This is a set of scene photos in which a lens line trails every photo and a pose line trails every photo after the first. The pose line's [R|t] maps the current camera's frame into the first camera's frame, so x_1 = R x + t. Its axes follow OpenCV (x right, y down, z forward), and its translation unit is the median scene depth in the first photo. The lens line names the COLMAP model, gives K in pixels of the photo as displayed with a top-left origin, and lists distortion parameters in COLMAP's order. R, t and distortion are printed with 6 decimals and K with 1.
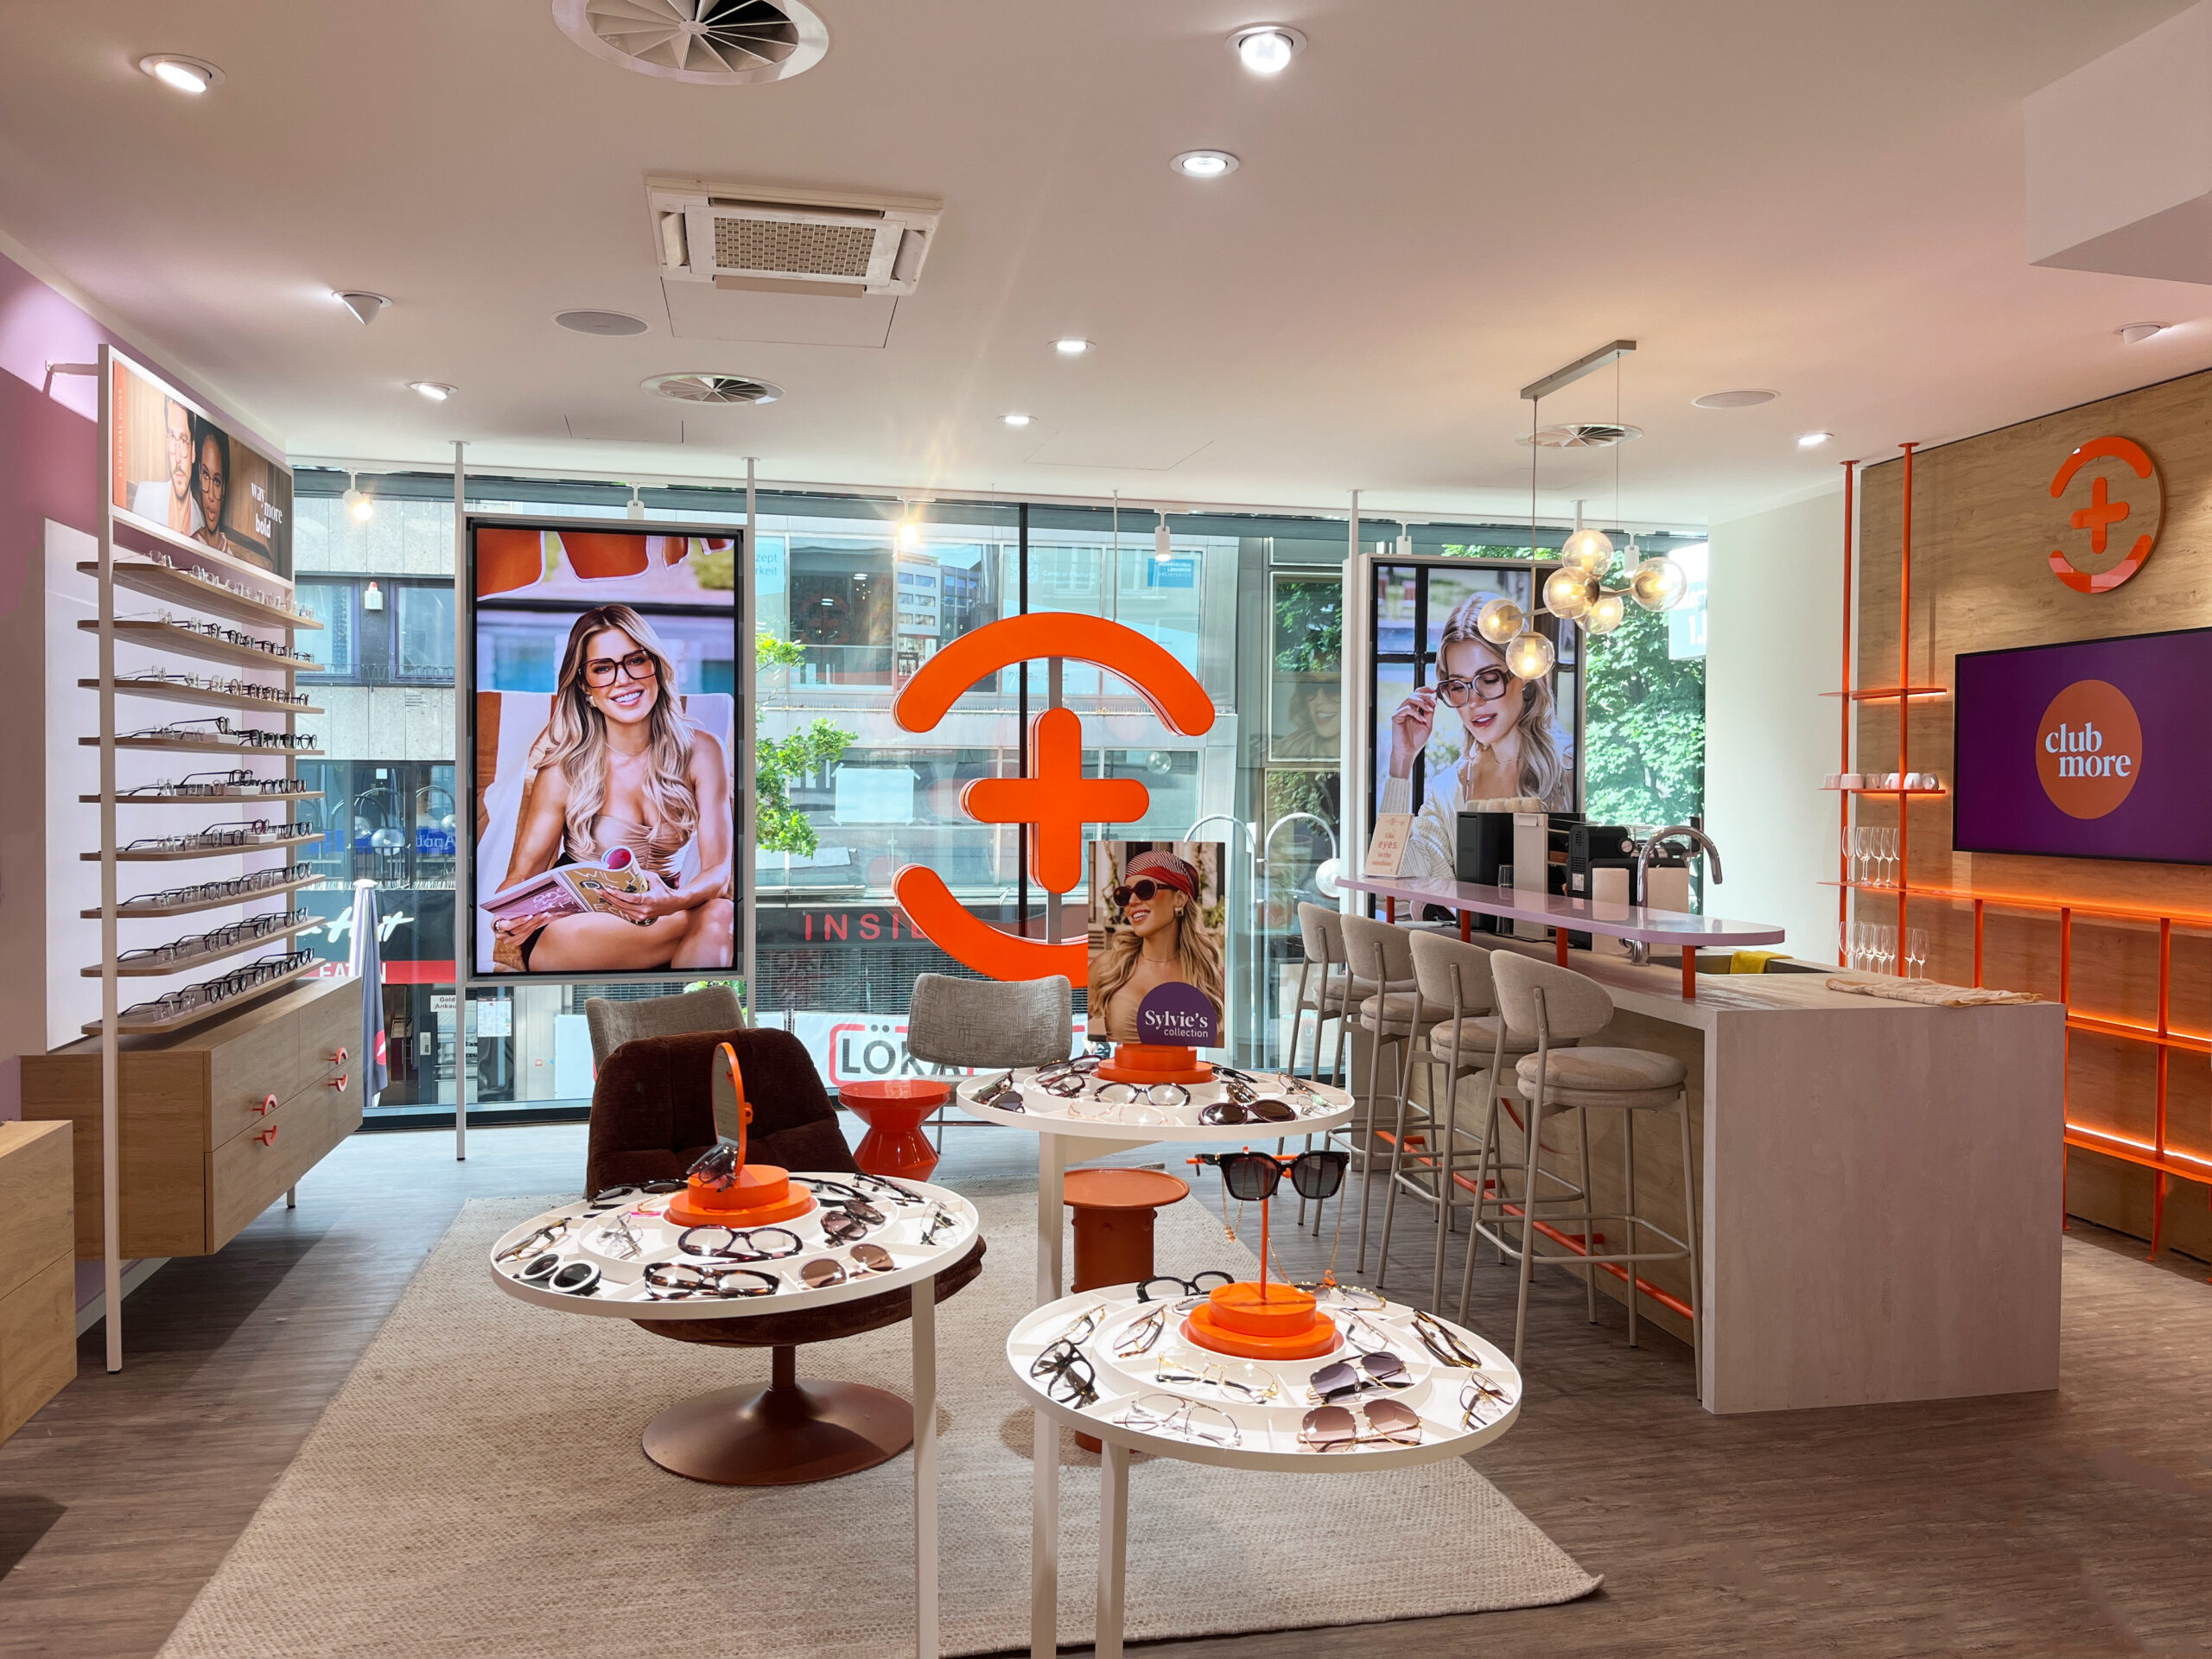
lens RADIAL K [[1691.5, 0, 1104.6], [0, 1691.5, 817.6], [0, 0, 1]] dist [0.060302, -0.068661]
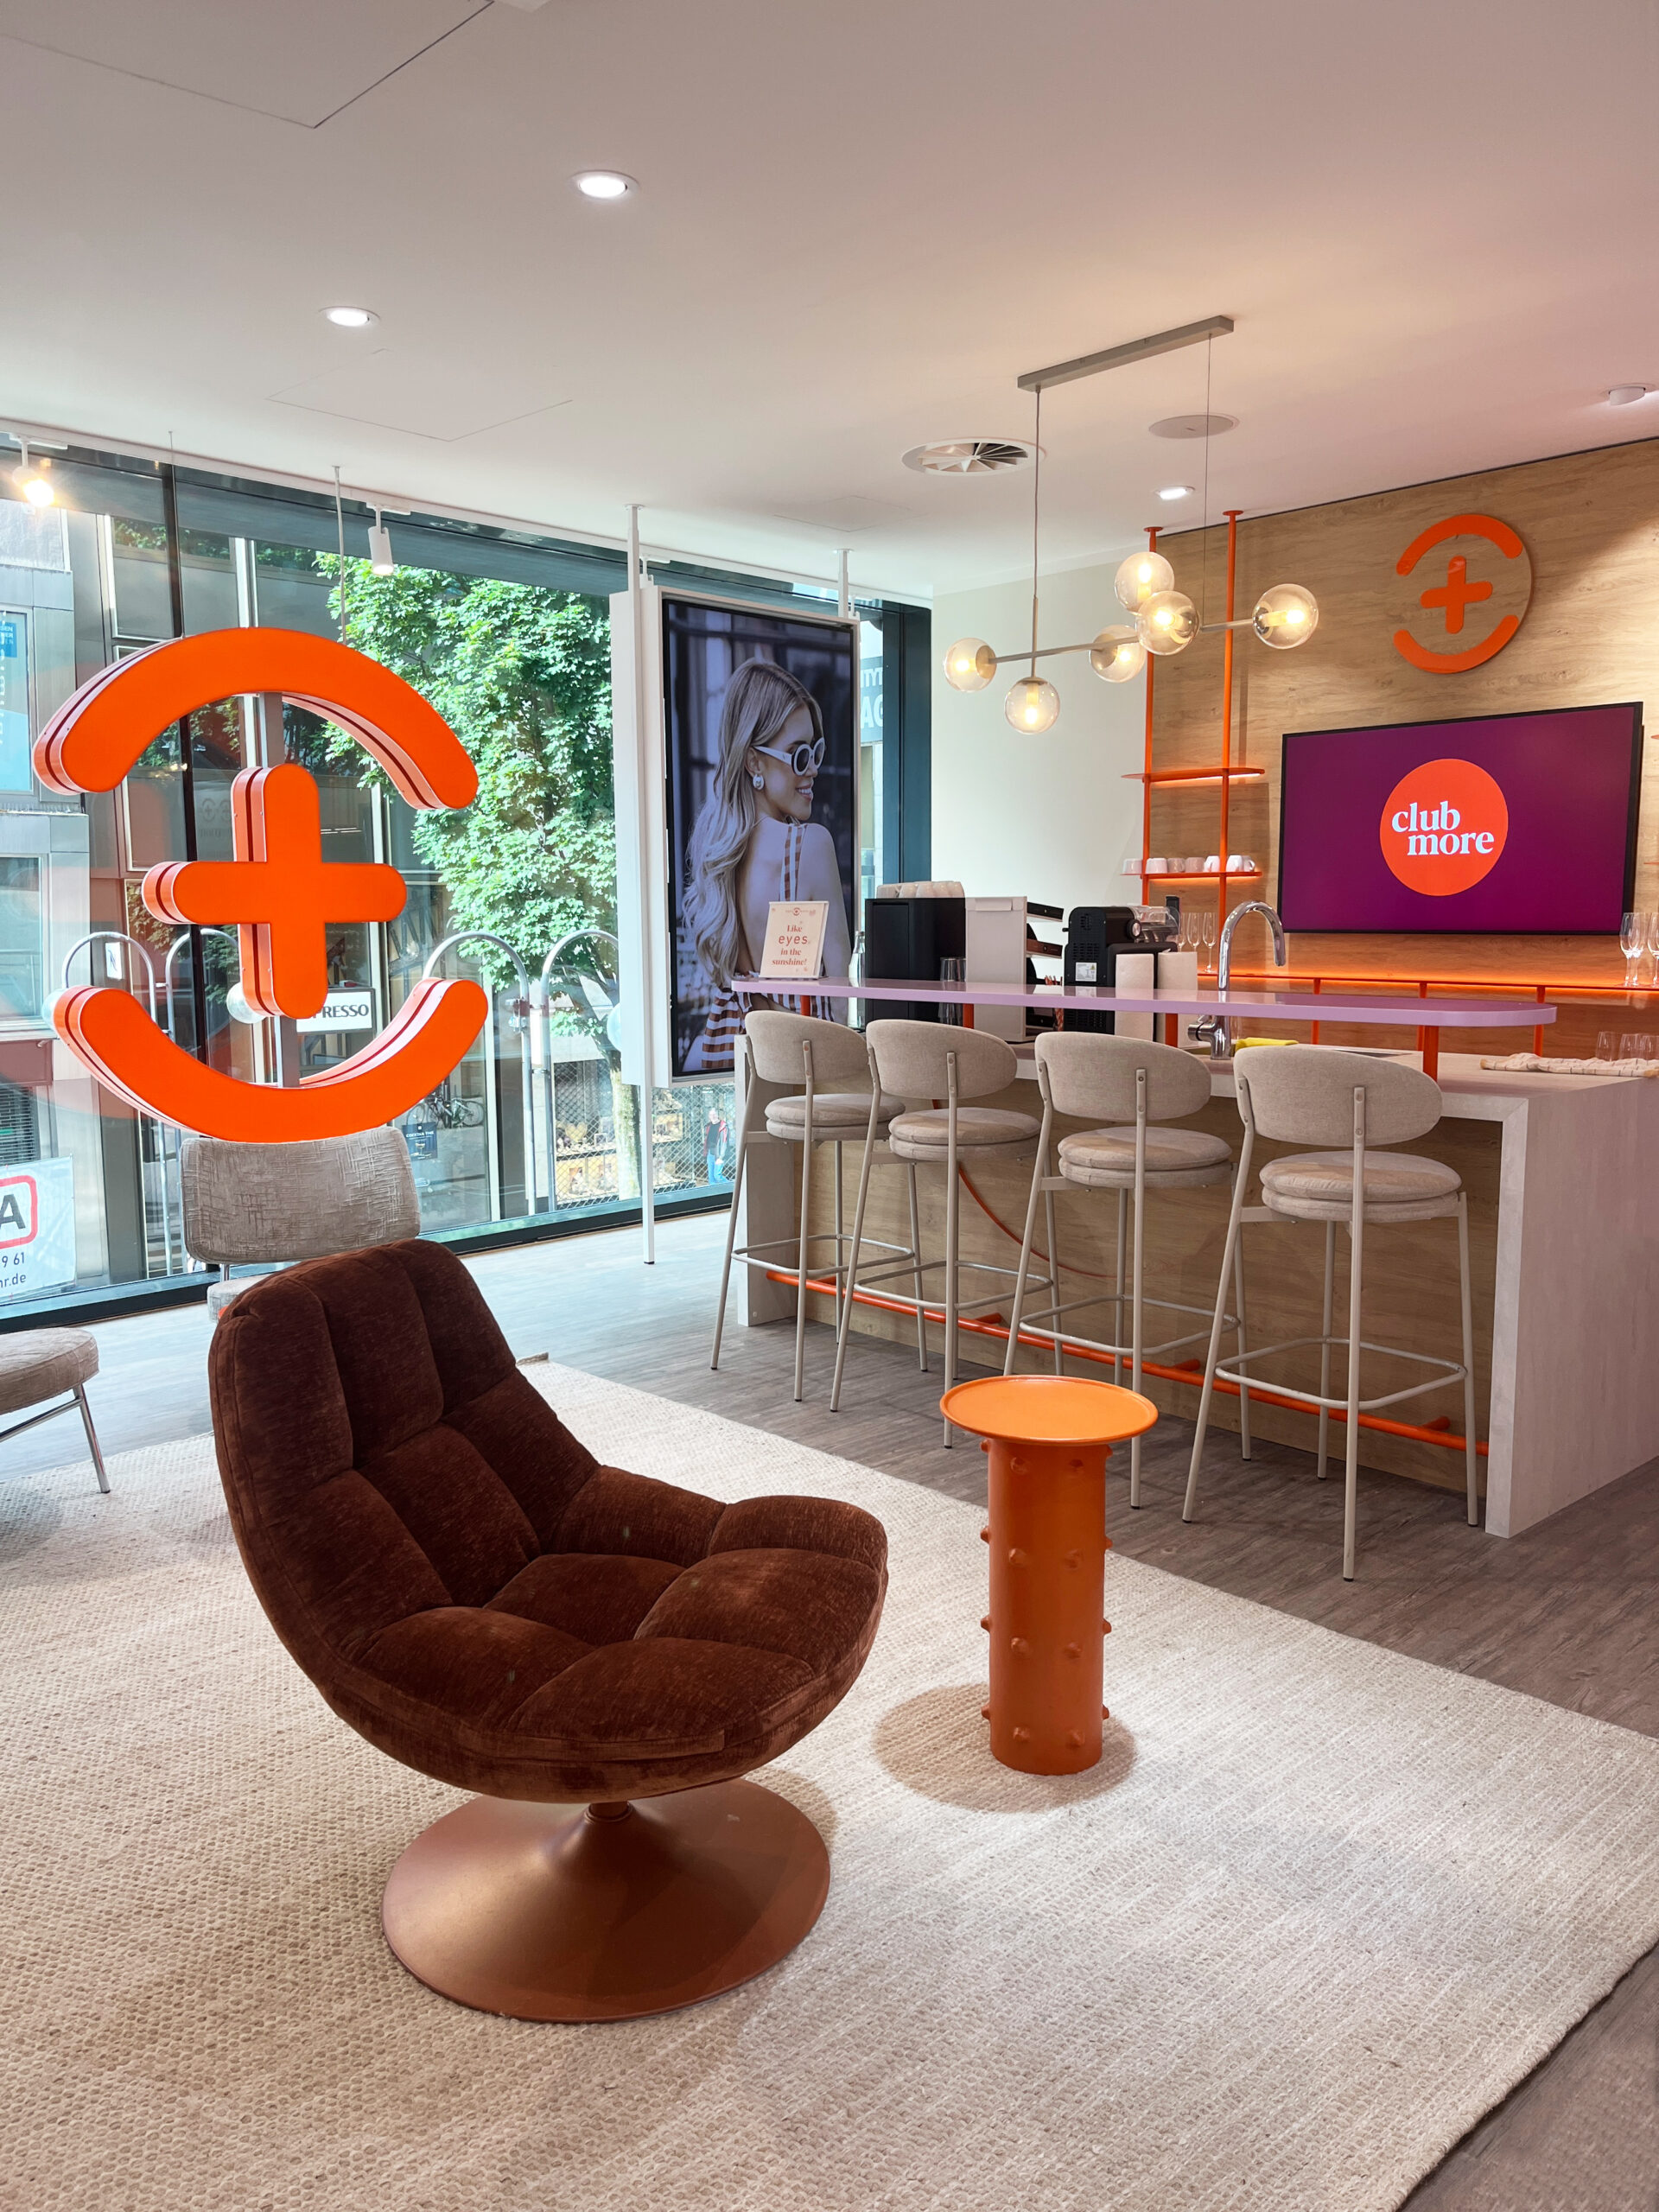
lens RADIAL K [[1691.5, 0, 850.4], [0, 1691.5, 1118.8], [0, 0, 1]] dist [0.060302, -0.068661]
pose [[0.848067, -0.076214, 0.524380, -0.281809], [0.020184, 0.993530, 0.111759, 0.012714], [-0.529505, -0.084195, 0.844118, 0.307089]]
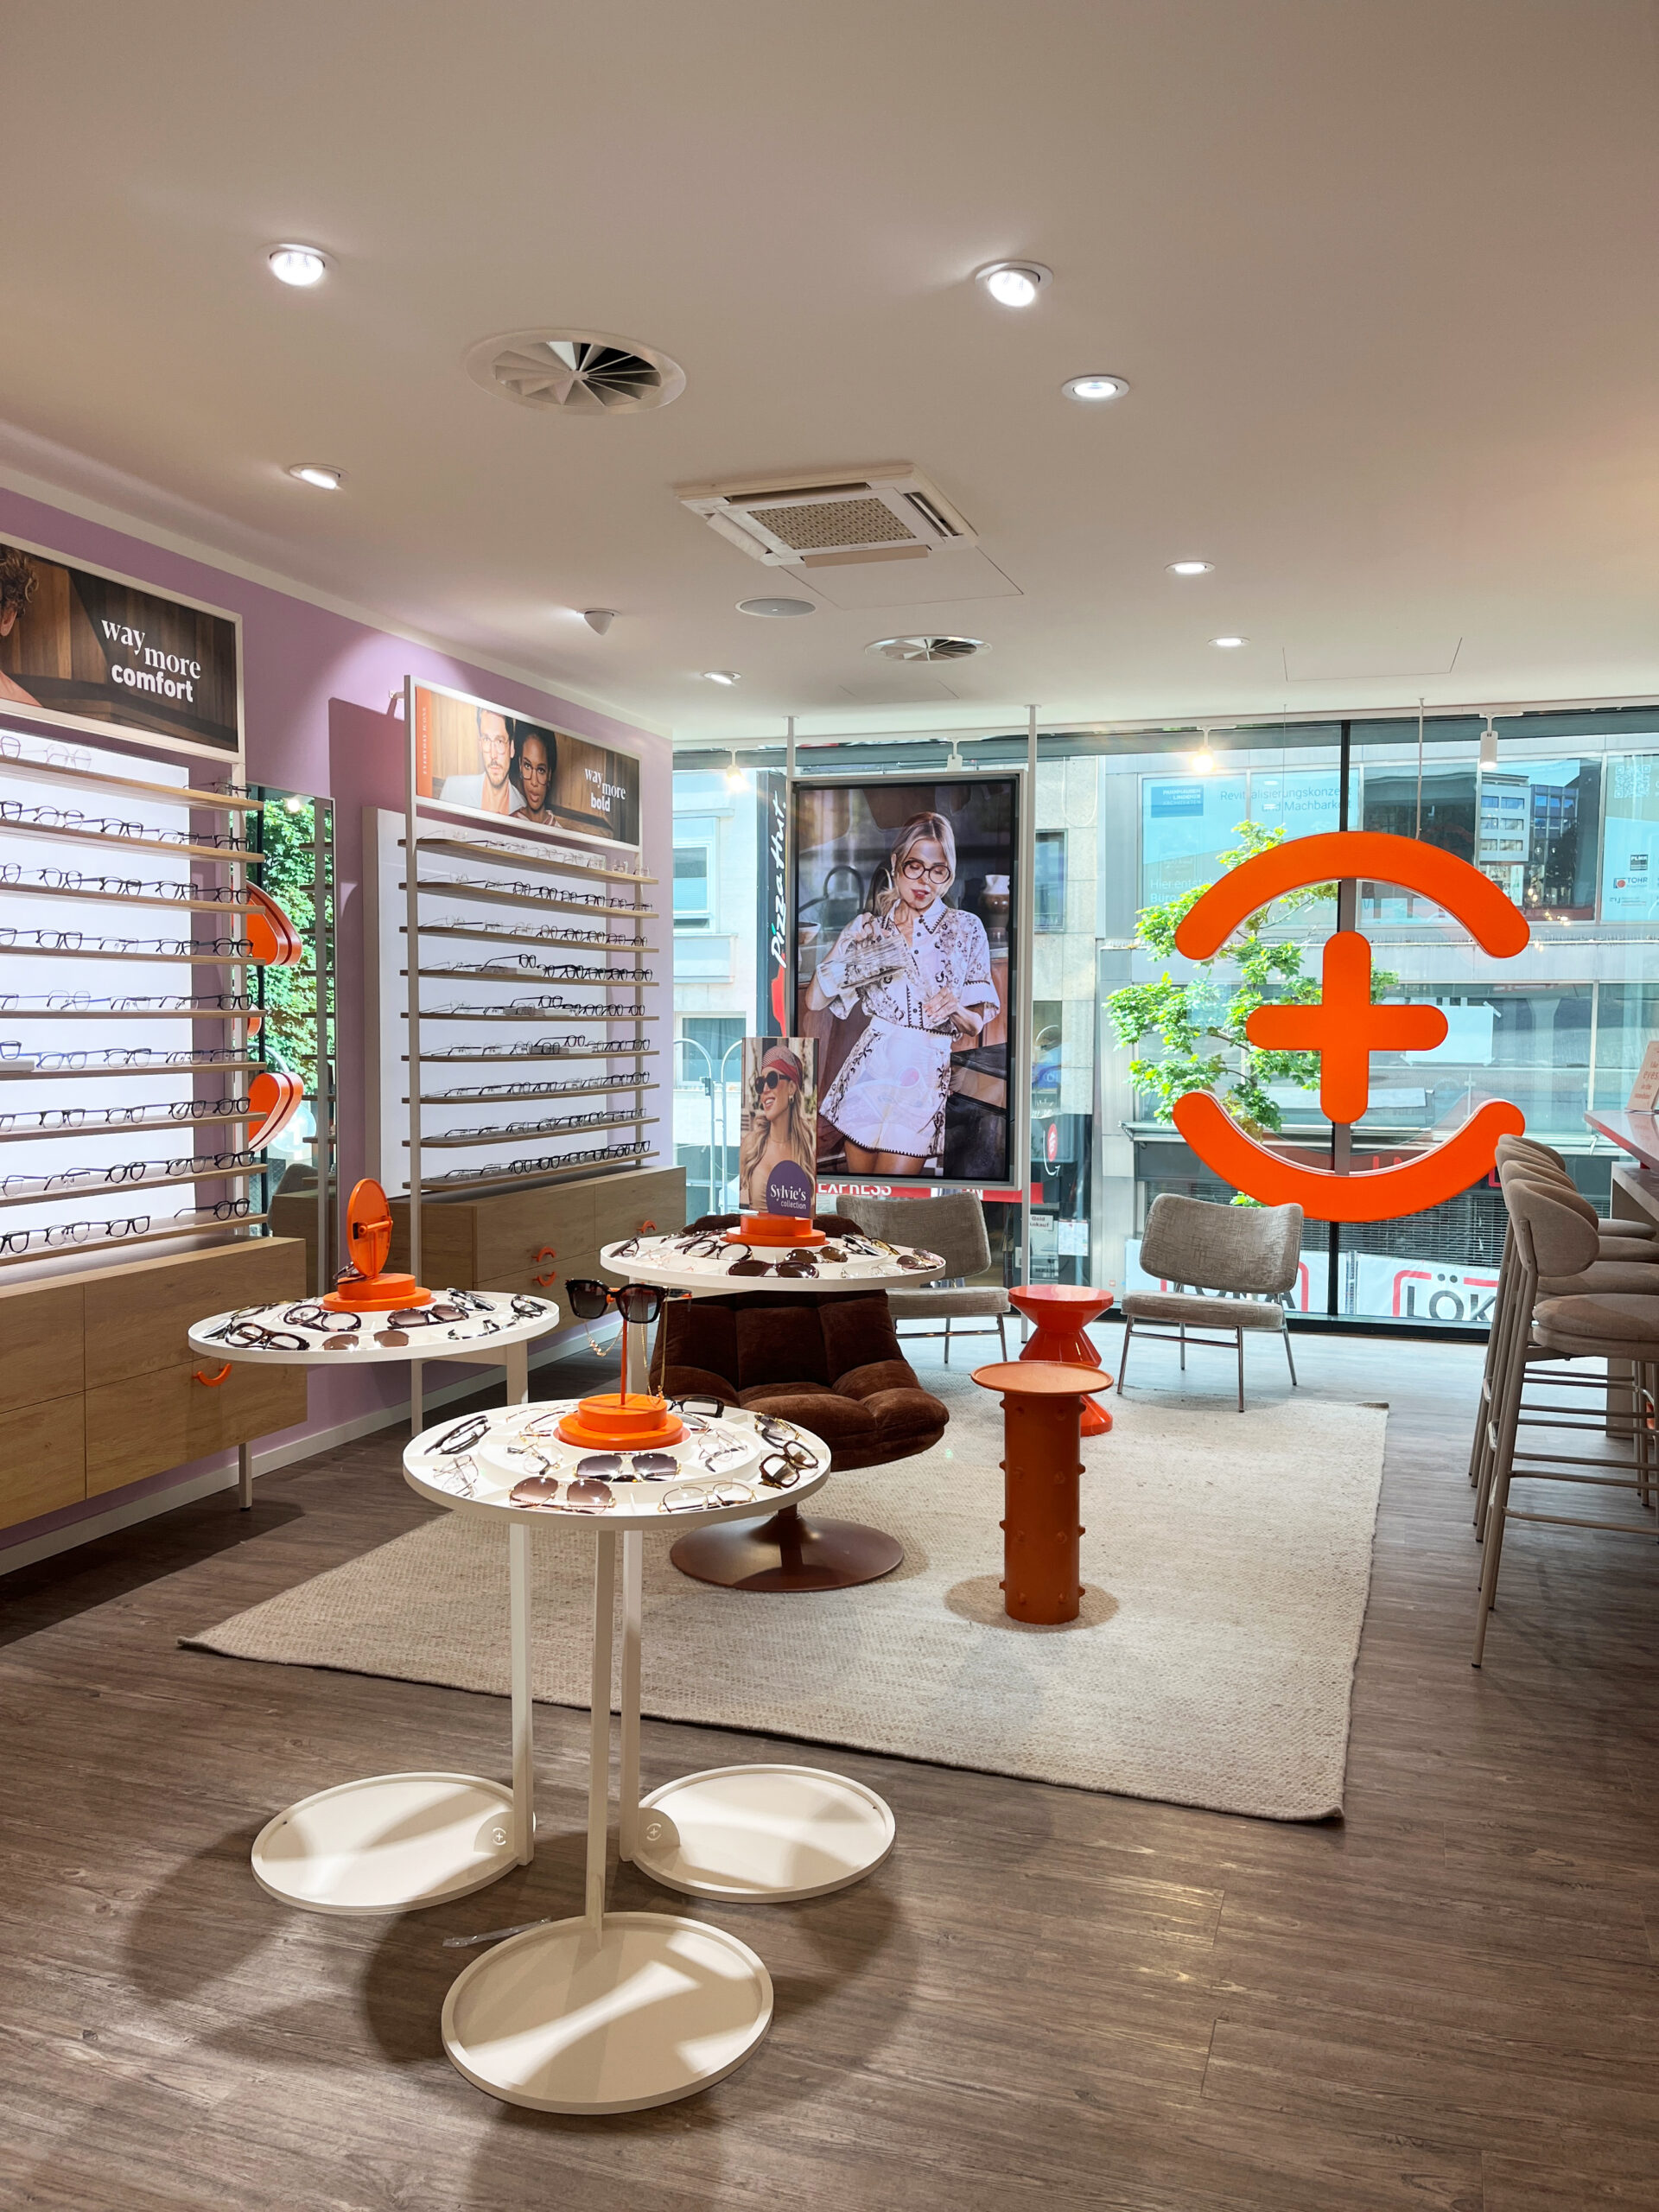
lens RADIAL K [[1691.5, 0, 836.9], [0, 1691.5, 1113.5], [0, 0, 1]] dist [0.060302, -0.068661]
pose [[0.857483, 0.028810, -0.513705, 0.290991], [-0.012527, 0.999304, 0.035134, 0.011122], [0.514360, -0.023692, 0.857247, 0.017860]]
